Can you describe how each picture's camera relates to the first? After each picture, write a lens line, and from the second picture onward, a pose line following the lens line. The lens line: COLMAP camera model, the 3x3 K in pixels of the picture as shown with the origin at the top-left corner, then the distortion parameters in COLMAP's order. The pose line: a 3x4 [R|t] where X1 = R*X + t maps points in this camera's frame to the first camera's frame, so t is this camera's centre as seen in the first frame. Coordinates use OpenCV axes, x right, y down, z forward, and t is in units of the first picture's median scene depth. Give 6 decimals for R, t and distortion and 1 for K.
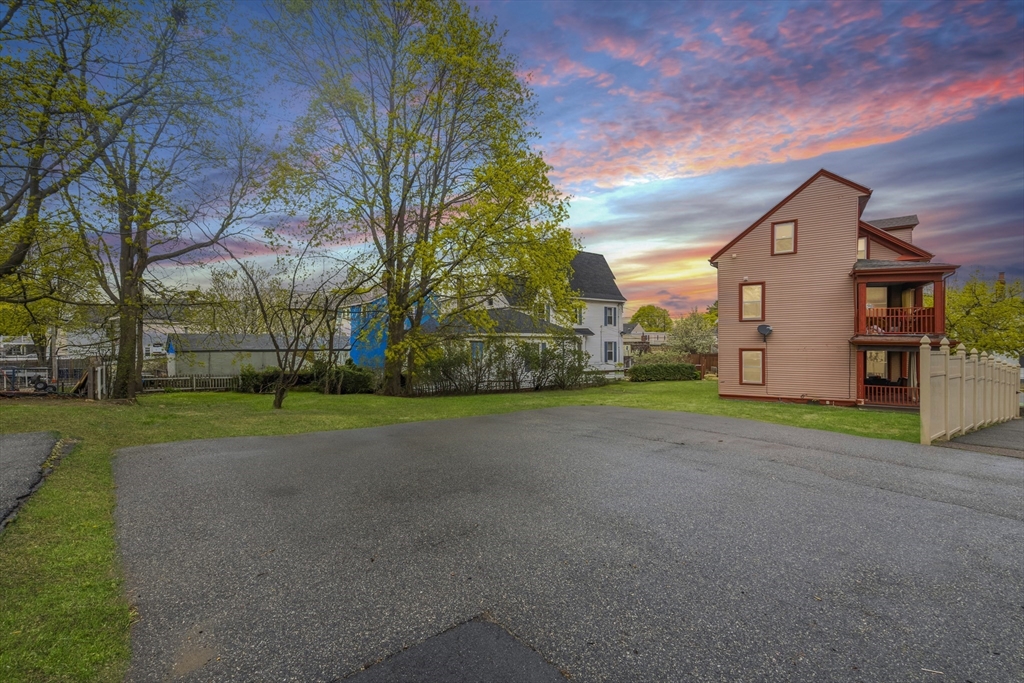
lens RADIAL K [[457.4, 0, 506.3], [0, 457.4, 345.7], [0, 0, 1]] dist [0.041874, -0.000285]
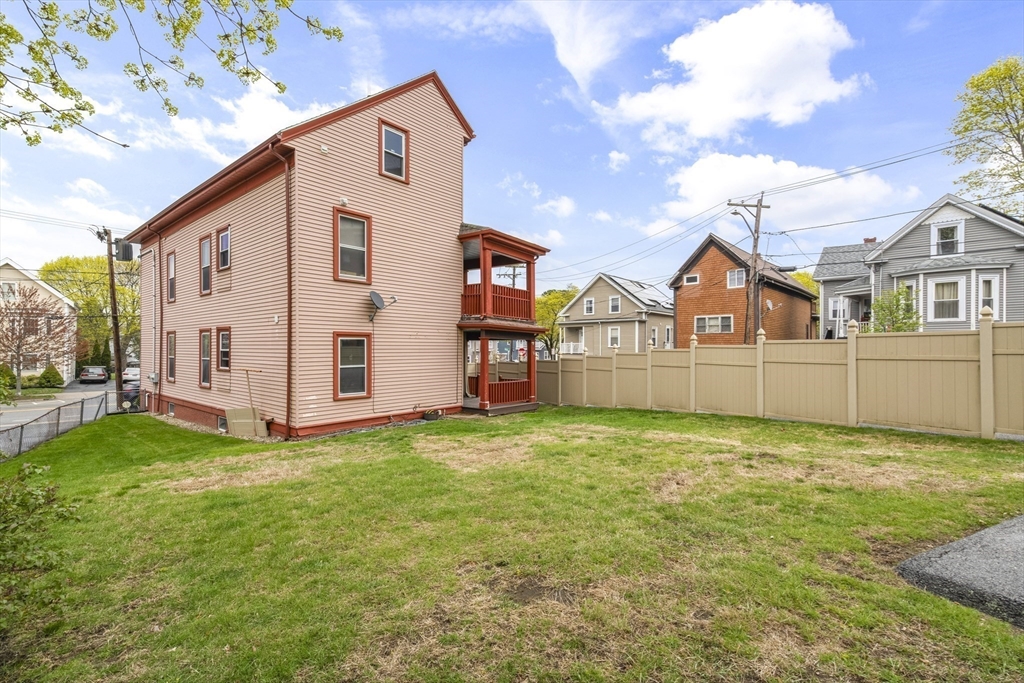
lens RADIAL K [[457.4, 0, 506.3], [0, 457.4, 345.7], [0, 0, 1]] dist [0.041874, -0.000285]
pose [[0.120045, 0.006066, 0.992750, 0.016038], [0.000267, 0.999981, -0.006142, 0.024305], [-0.992768, 0.001002, 0.120042, 0.765027]]
